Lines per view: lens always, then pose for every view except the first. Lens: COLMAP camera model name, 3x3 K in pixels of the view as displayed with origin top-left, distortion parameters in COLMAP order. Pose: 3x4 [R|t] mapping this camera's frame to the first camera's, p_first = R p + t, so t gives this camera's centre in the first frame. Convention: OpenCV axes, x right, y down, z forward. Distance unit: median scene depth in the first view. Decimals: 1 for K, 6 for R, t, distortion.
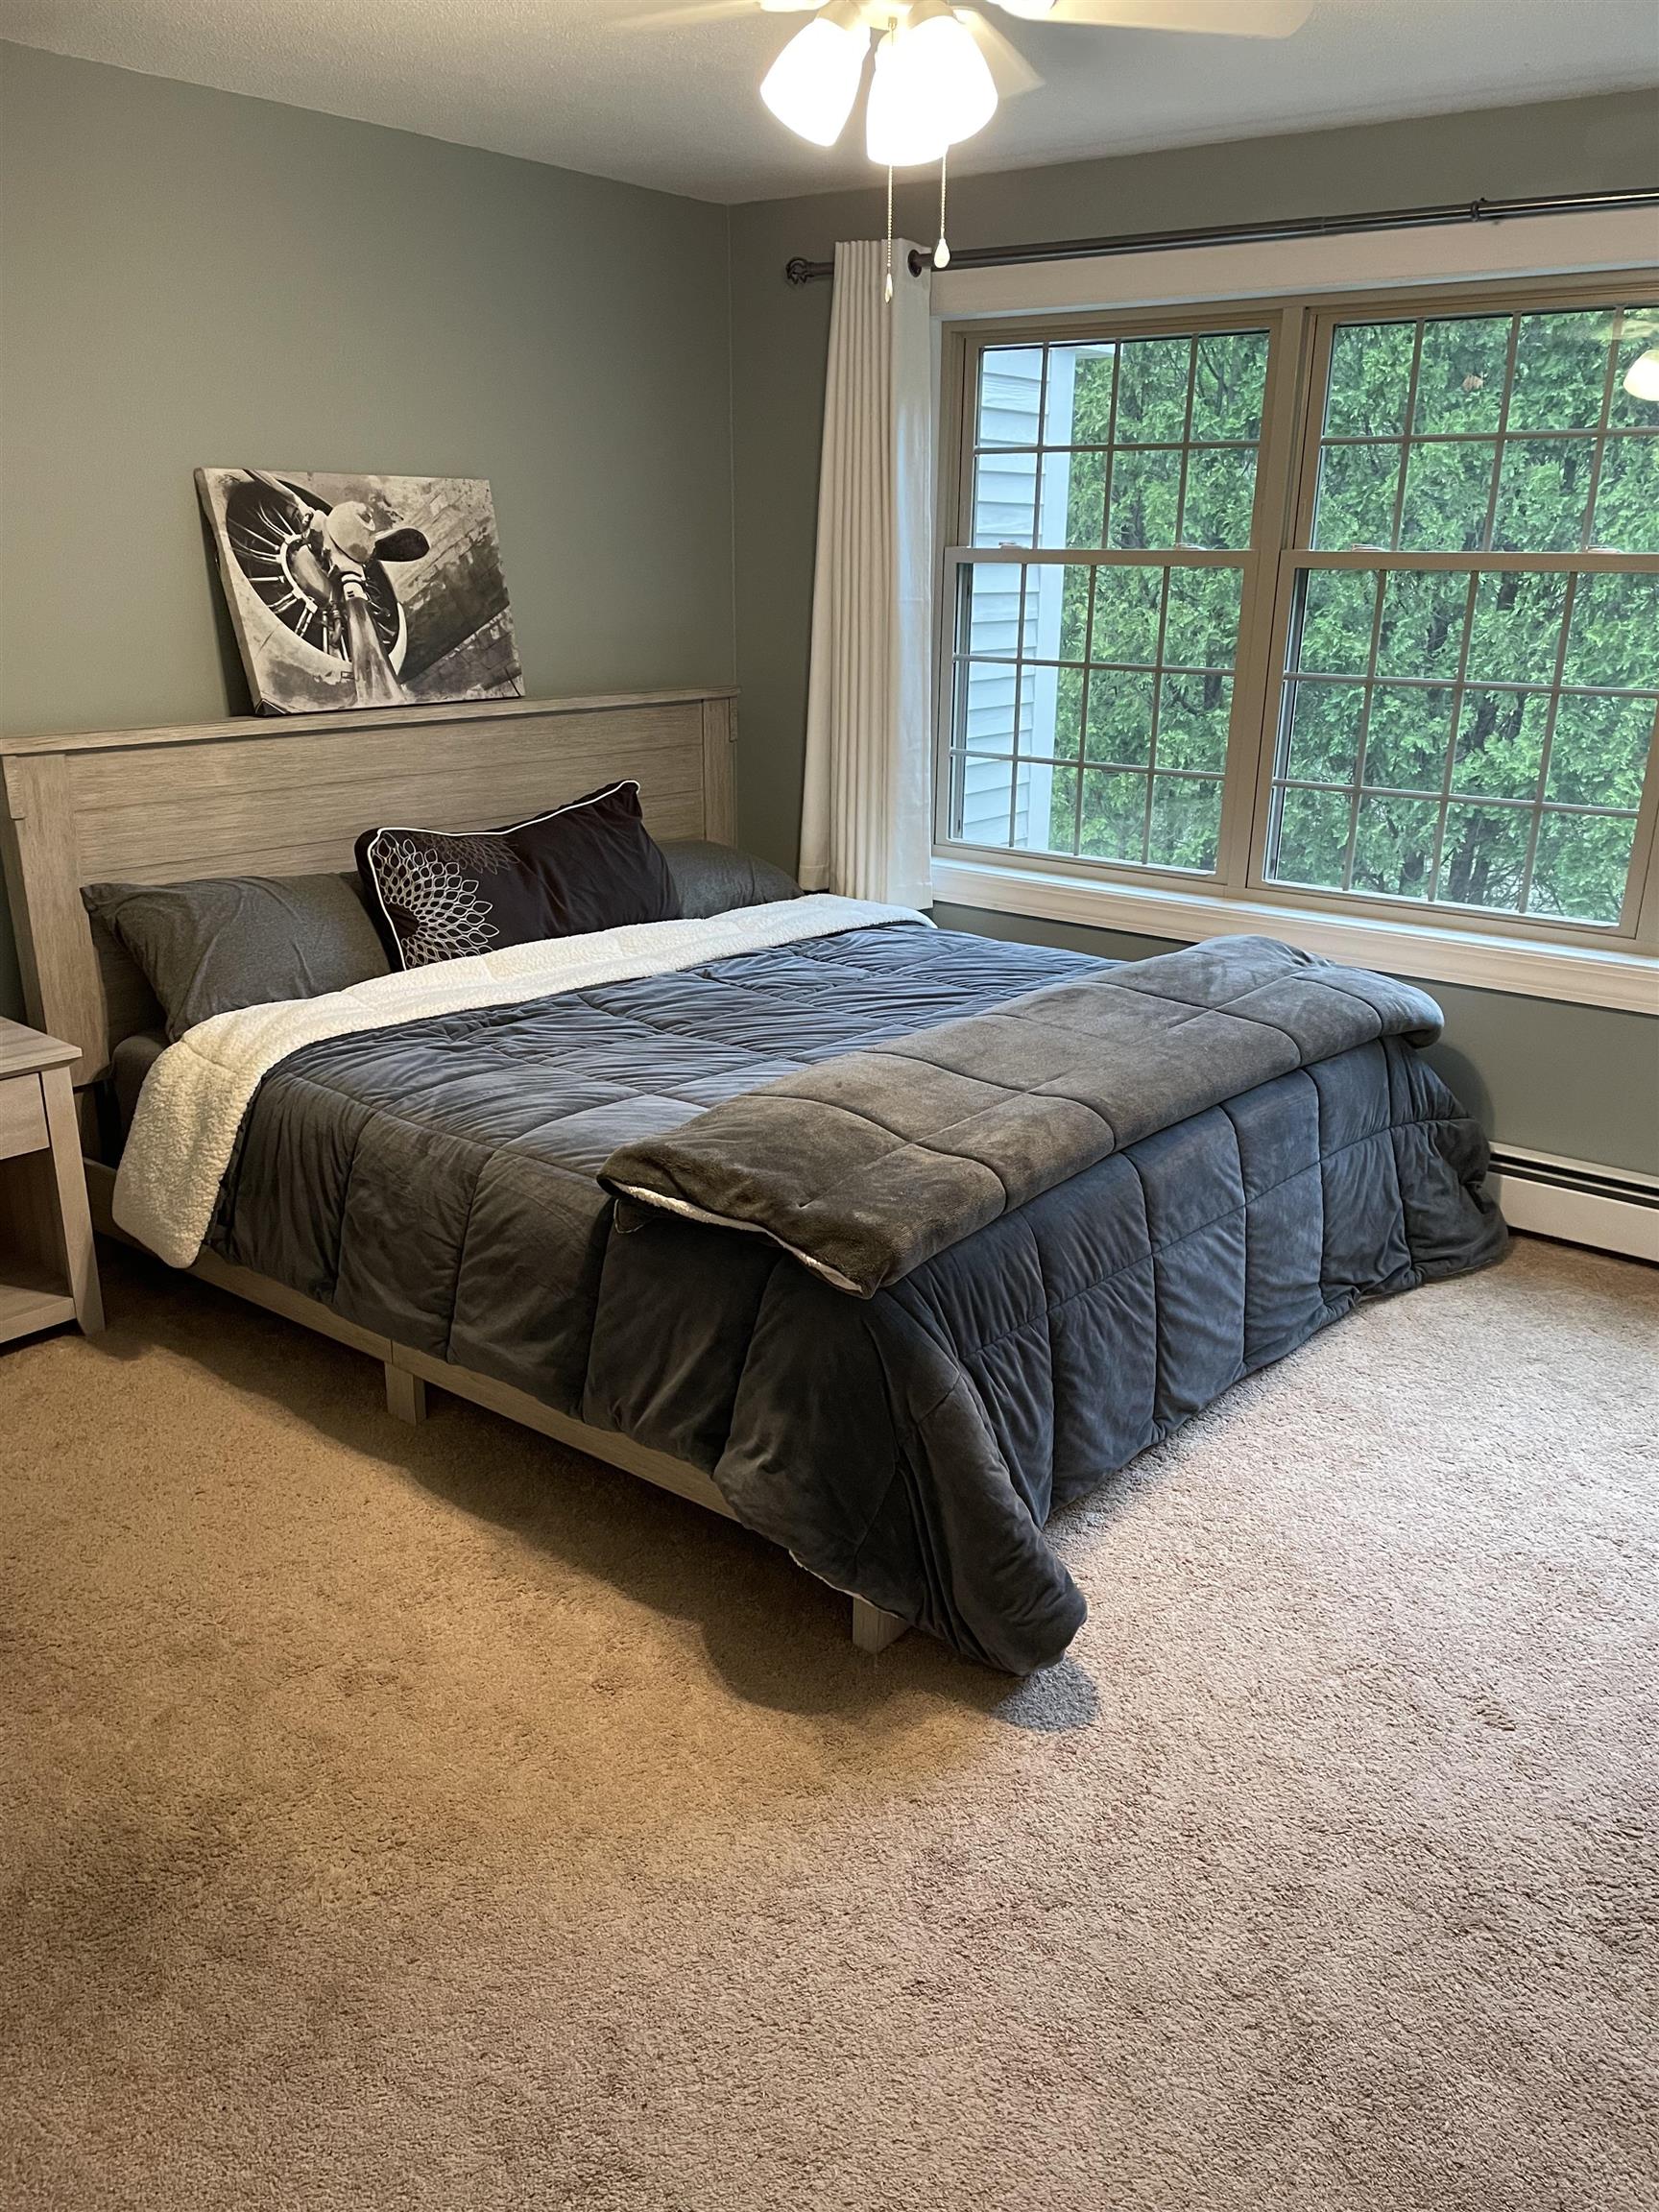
lens RADIAL K [[1679.7, 0, 826.3], [0, 1679.7, 1125.3], [0, 0, 1]] dist [0.057050, -0.004089]
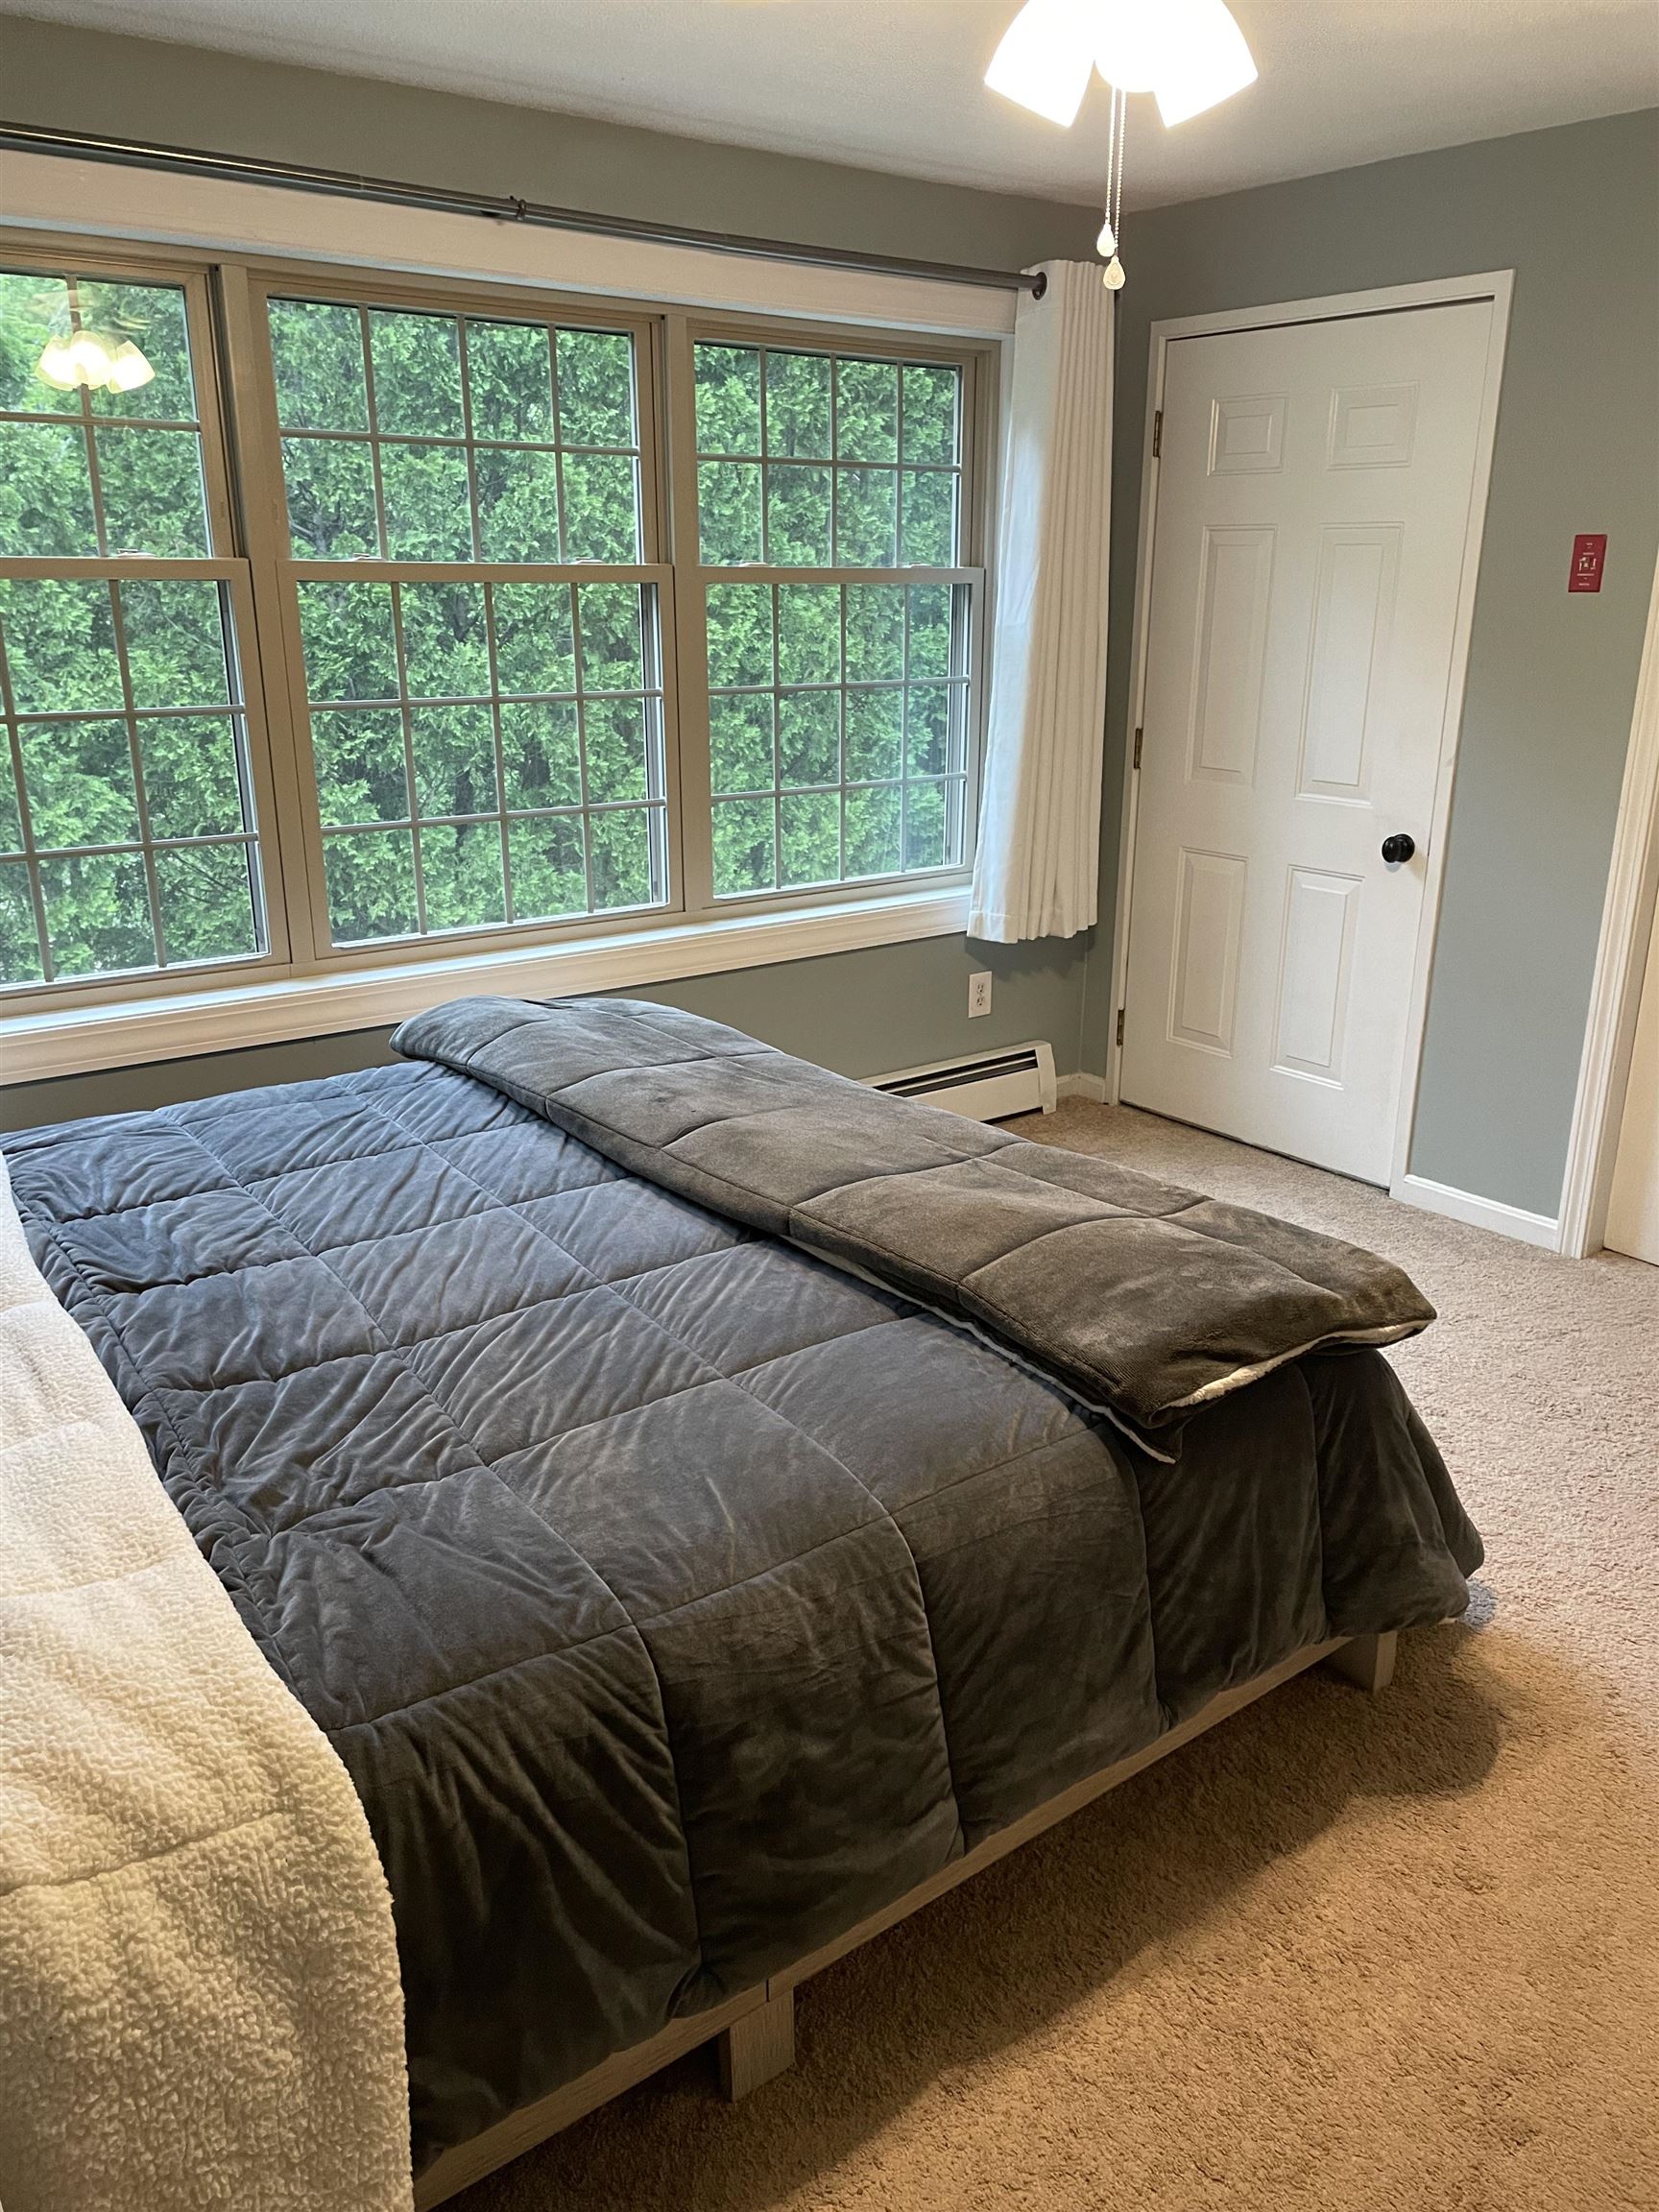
lens RADIAL K [[1679.7, 0, 826.2], [0, 1679.7, 1088.8], [0, 0, 1]] dist [0.057050, -0.004089]
pose [[0.263240, -0.300152, 0.916850, -0.860237], [0.308030, 0.926774, 0.214961, -0.325903], [-0.914233, 0.225831, 0.336420, 0.865983]]
